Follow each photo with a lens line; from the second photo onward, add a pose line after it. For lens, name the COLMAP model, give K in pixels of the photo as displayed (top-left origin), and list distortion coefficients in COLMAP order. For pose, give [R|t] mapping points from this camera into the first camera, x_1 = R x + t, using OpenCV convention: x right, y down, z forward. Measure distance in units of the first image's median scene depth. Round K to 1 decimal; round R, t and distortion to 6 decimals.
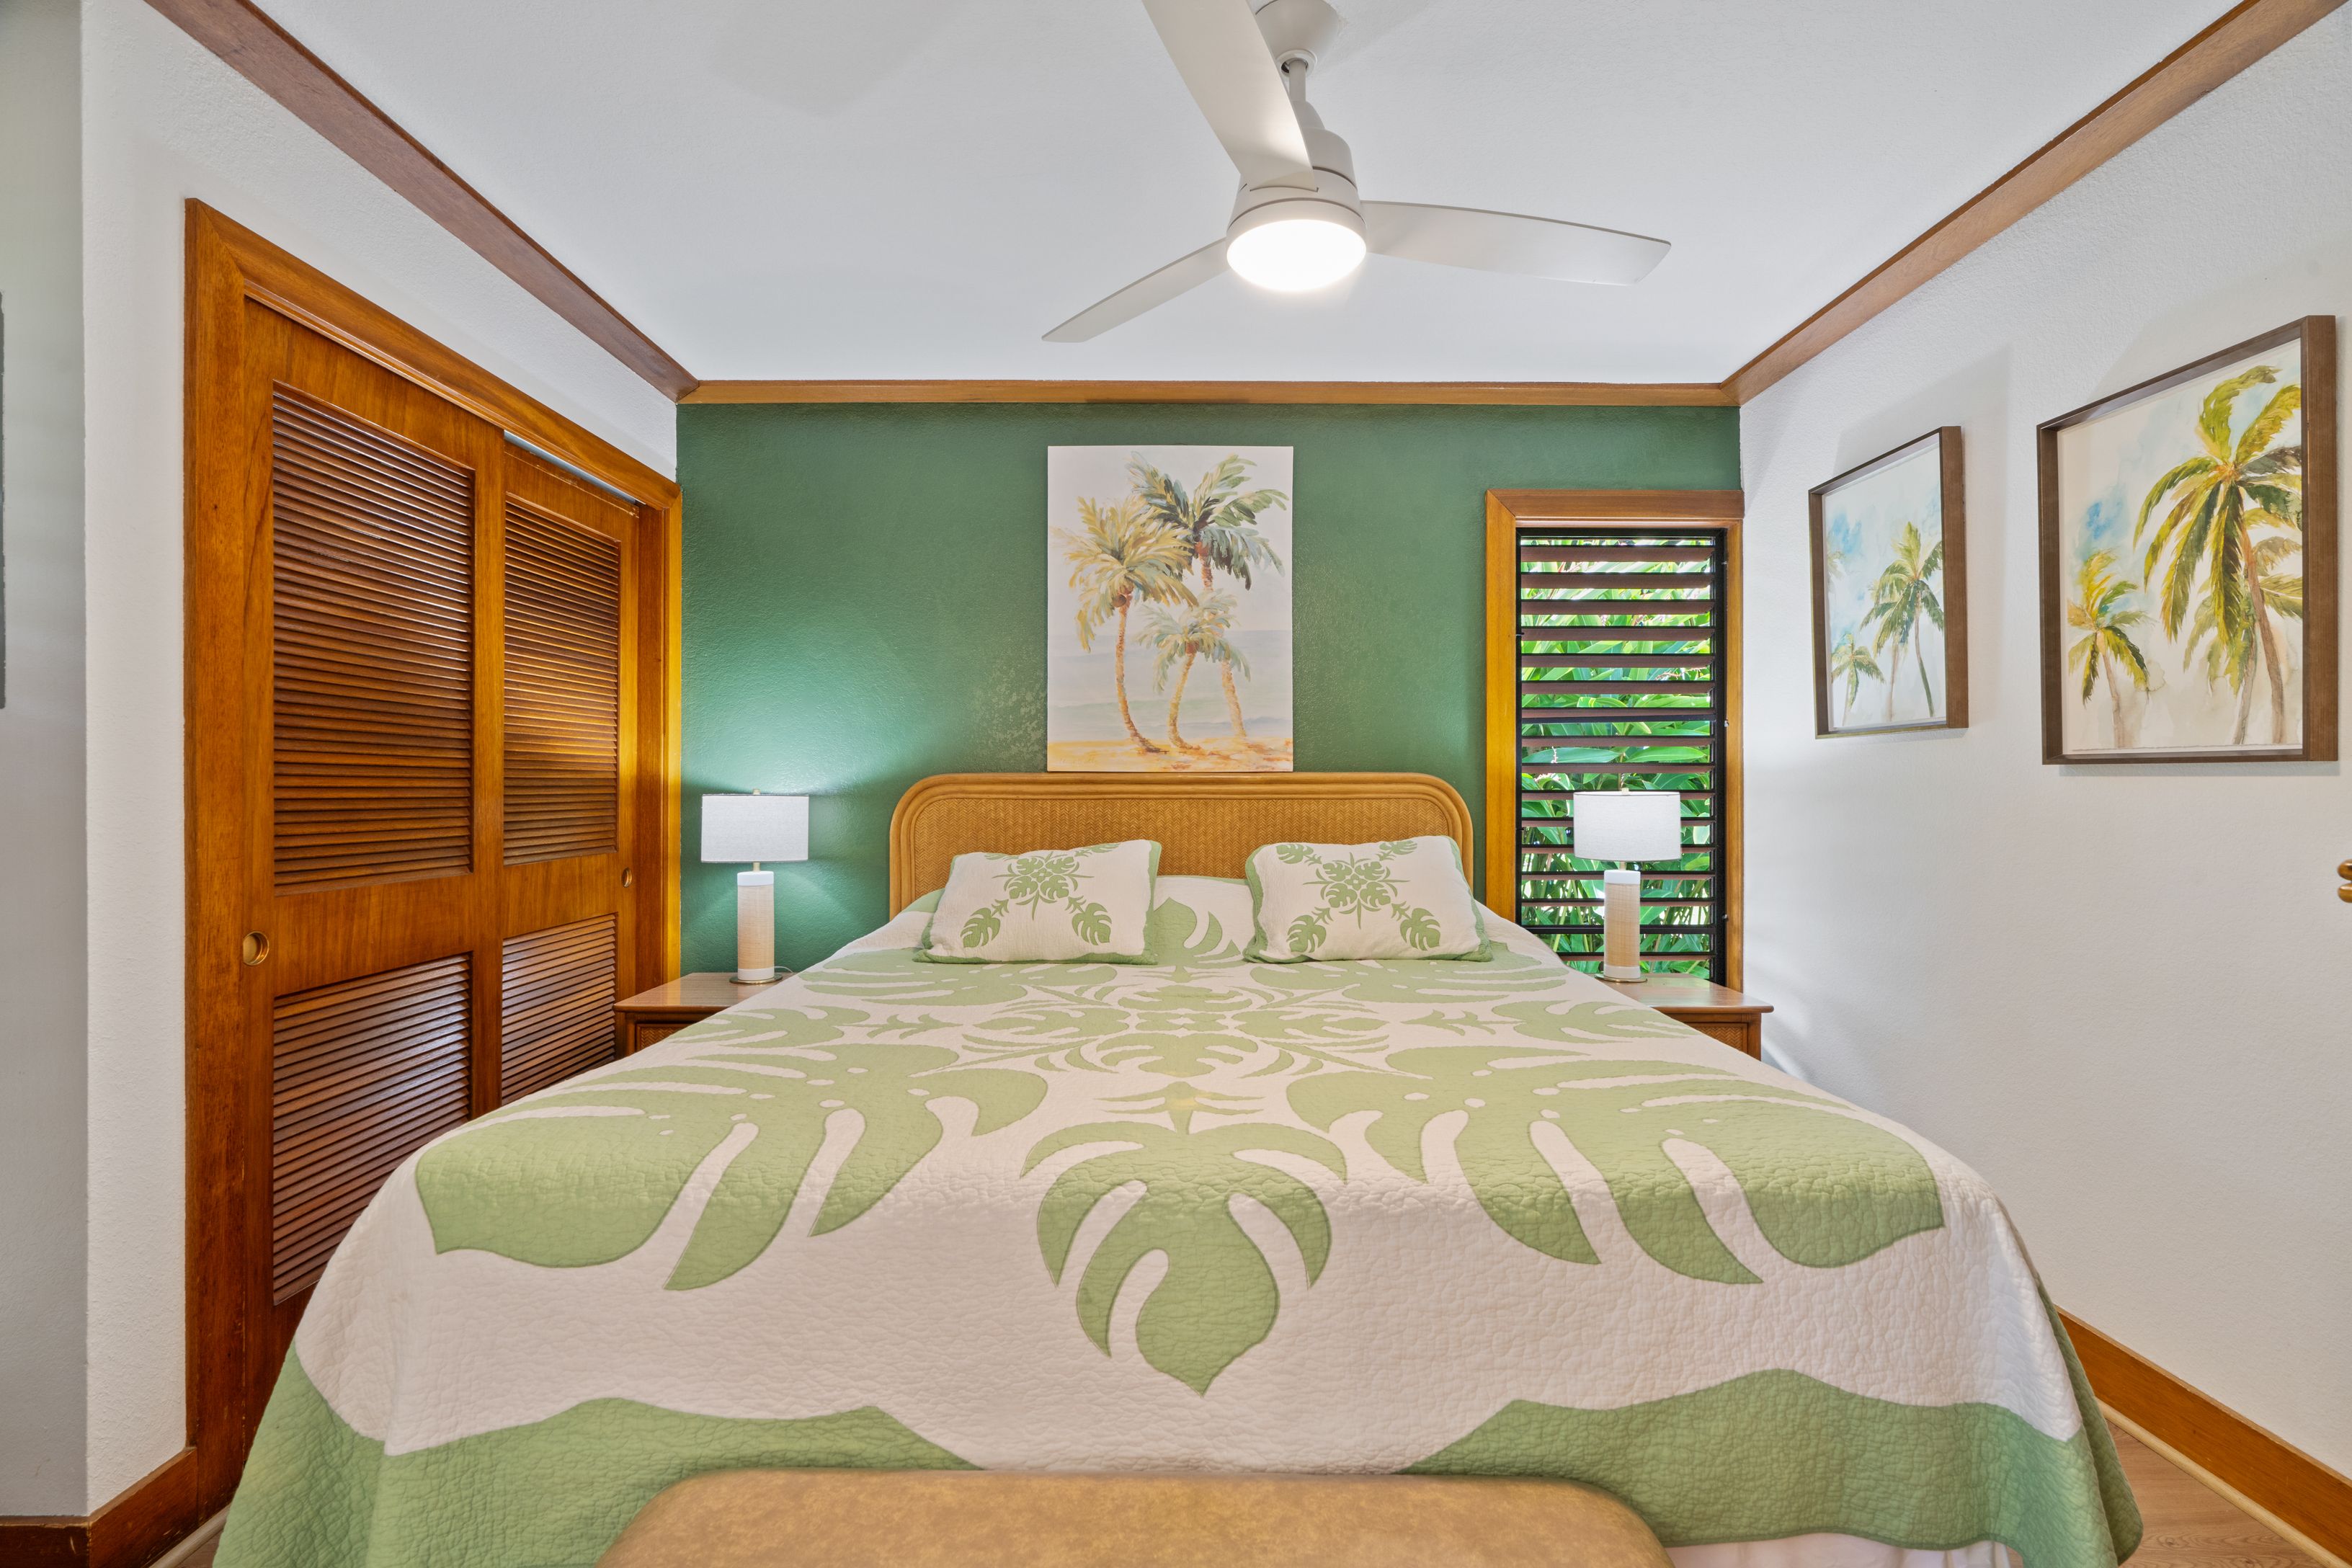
lens RADIAL K [[1079.1, 0, 1178.7], [0, 1079.1, 765.7], [0, 0, 1]] dist [-0.013157, 0.000639]
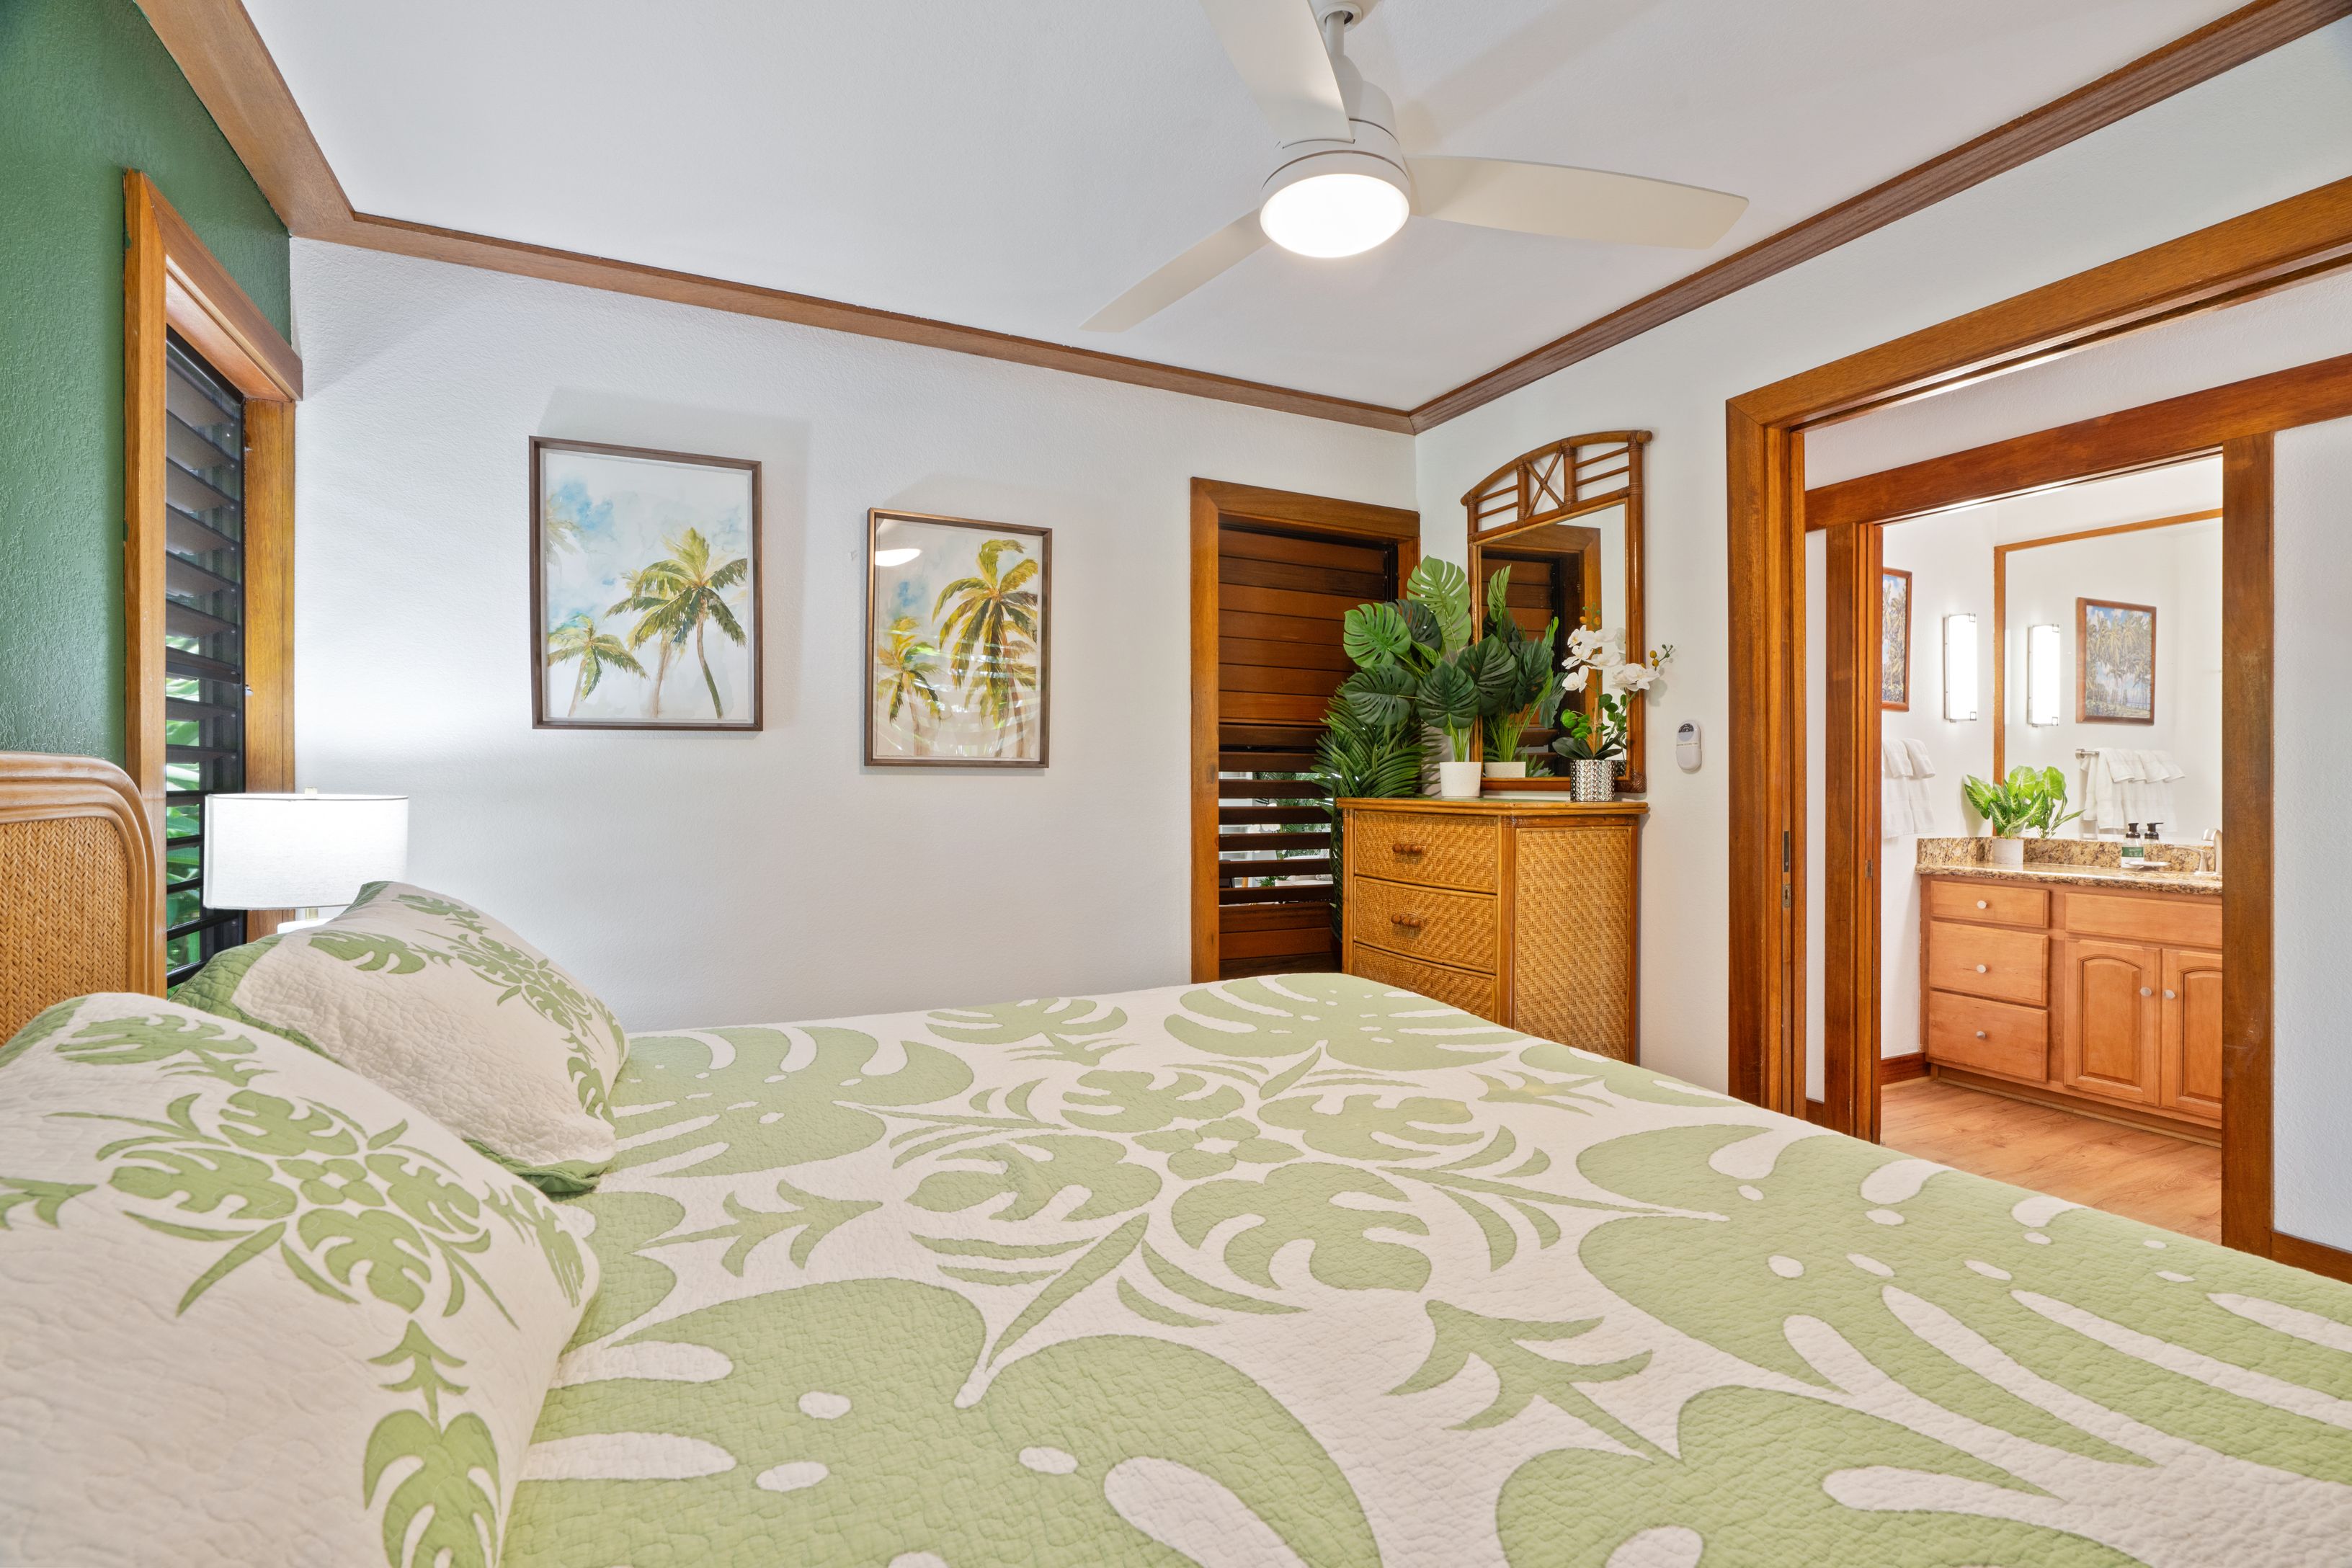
lens RADIAL K [[1079.1, 0, 1178.7], [0, 1079.1, 765.7], [0, 0, 1]] dist [-0.013157, 0.000639]
pose [[-0.445679, 0.012659, 0.895103, -0.485216], [-0.014261, 0.999673, -0.021239, 0.018794], [-0.895079, -0.022231, -0.445353, 1.104026]]
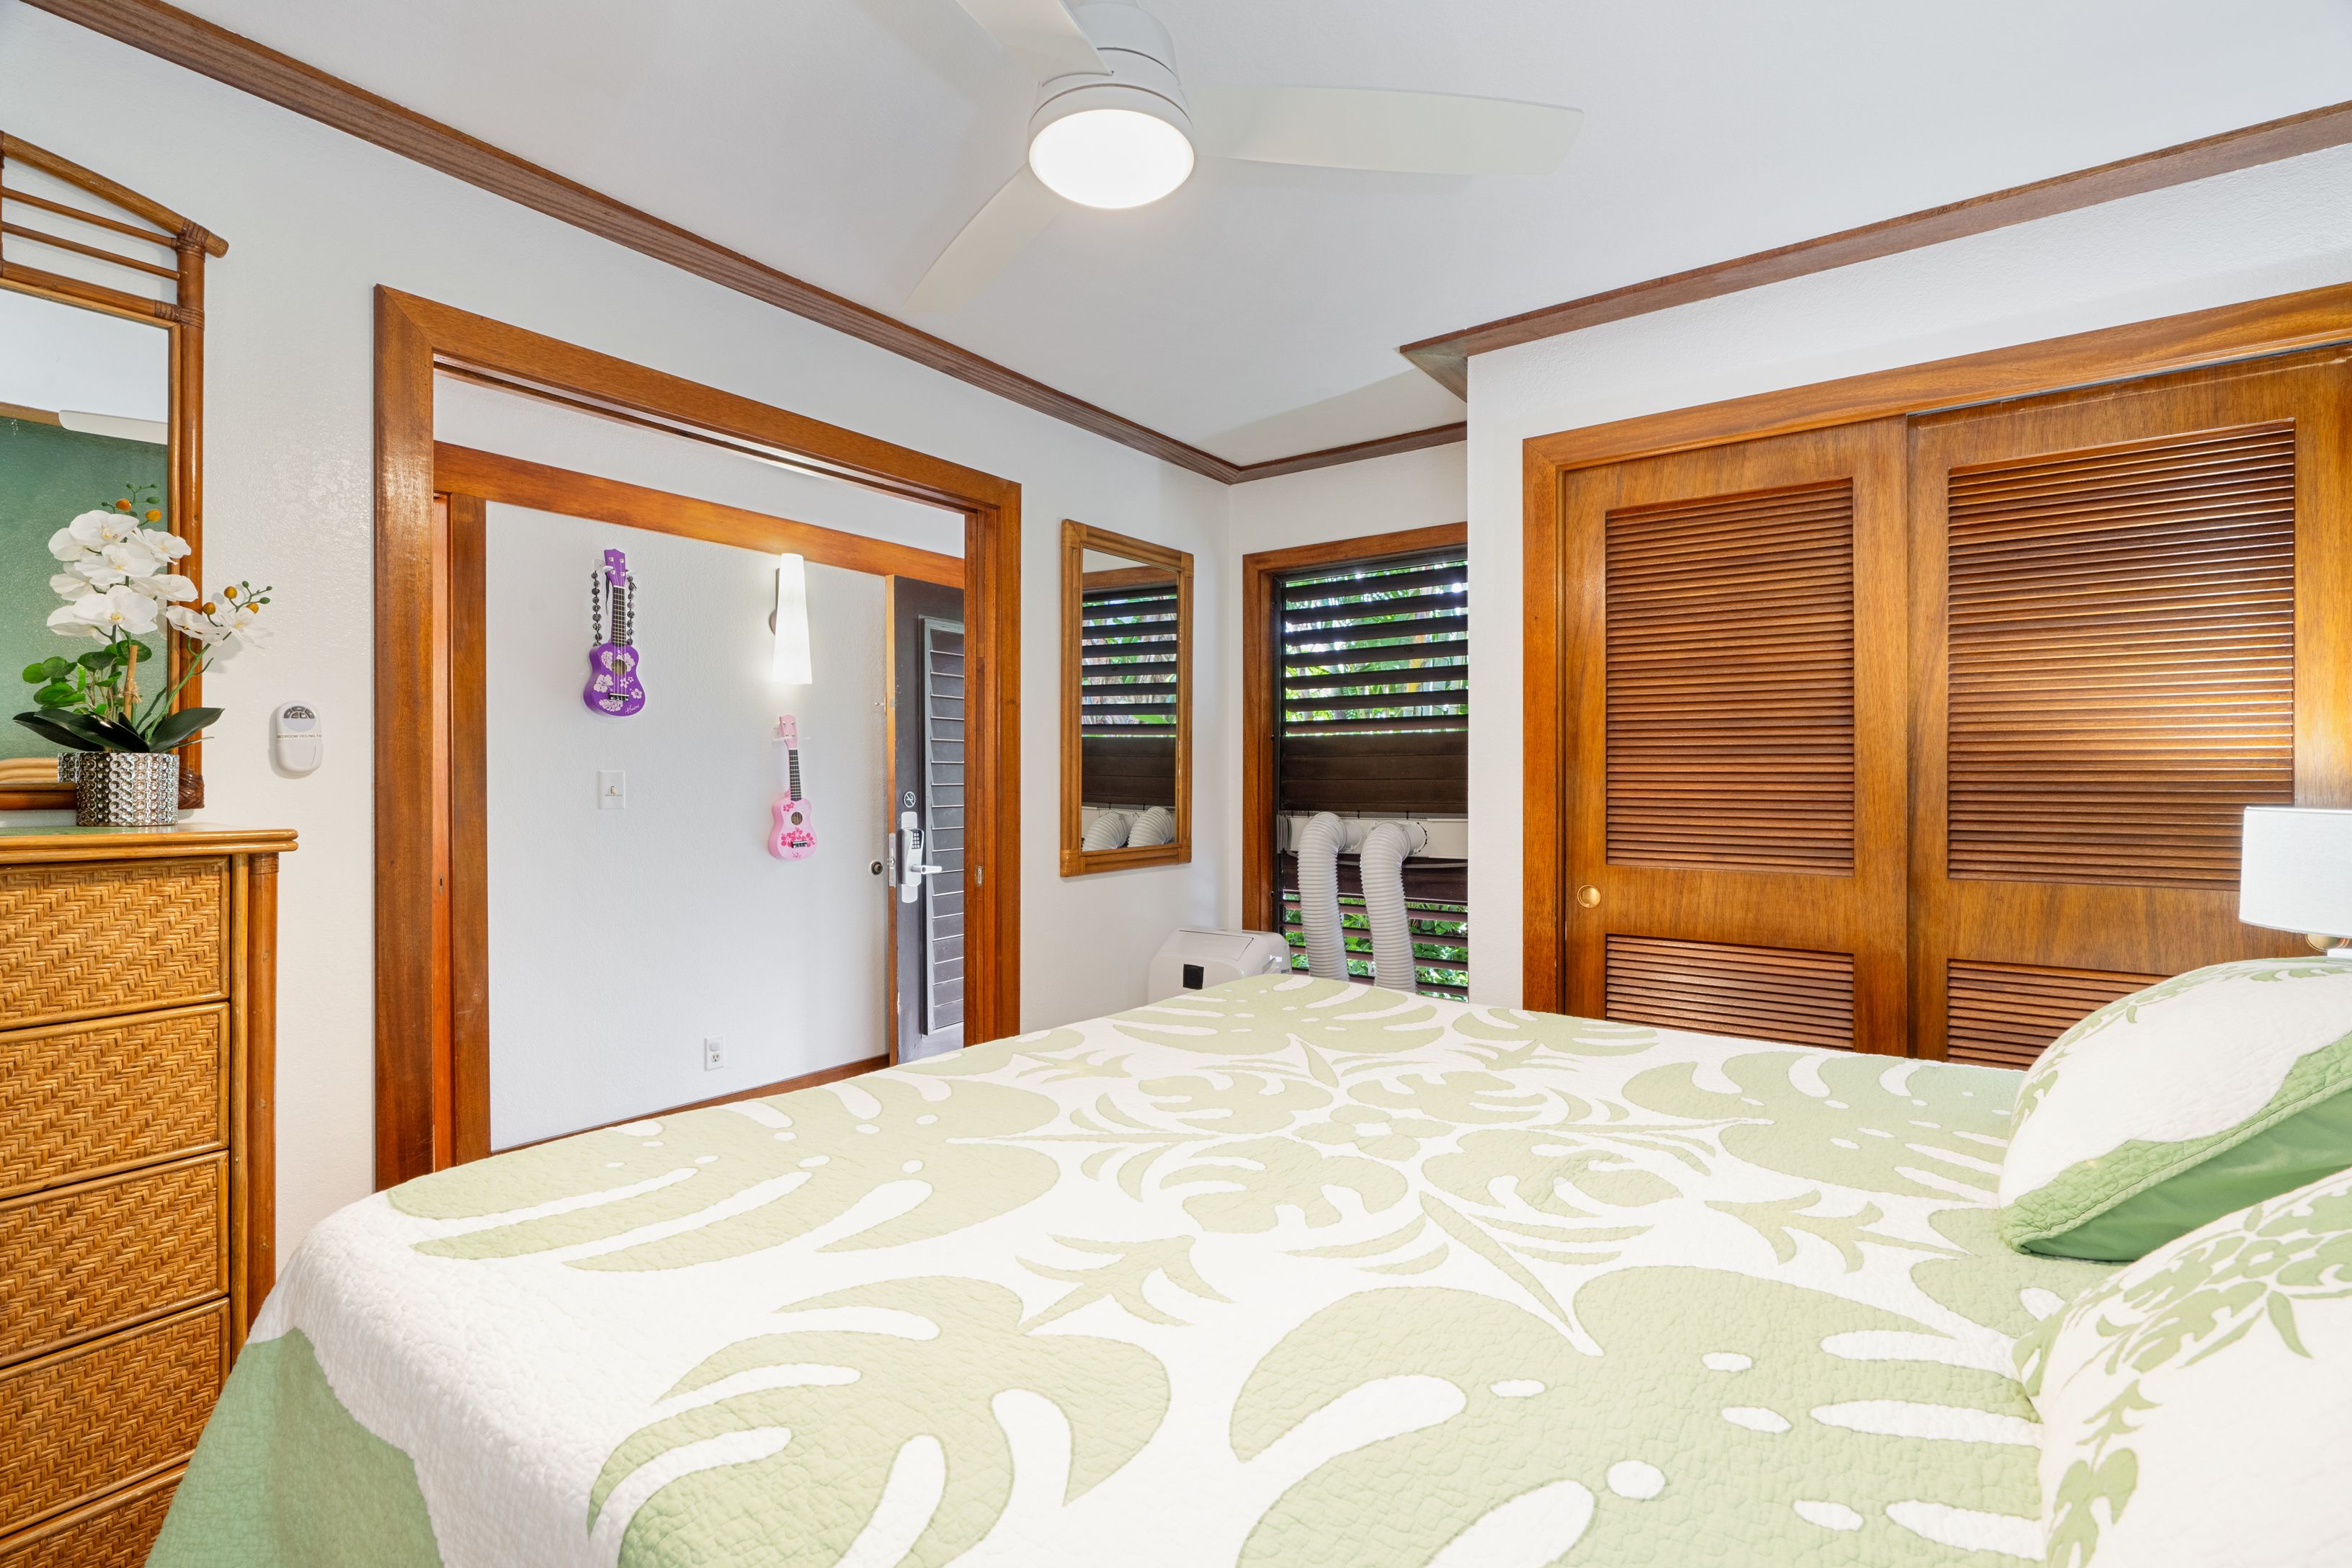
lens RADIAL K [[1073.0, 0, 1172.8], [0, 1073.0, 774.4], [0, 0, 1]] dist [-0.011816, 0.005851]
pose [[-0.585587, -0.005687, -0.810590, 0.546056], [0.010900, 0.999830, -0.014889, 0.012052], [0.810537, -0.017554, -0.585425, 1.098020]]
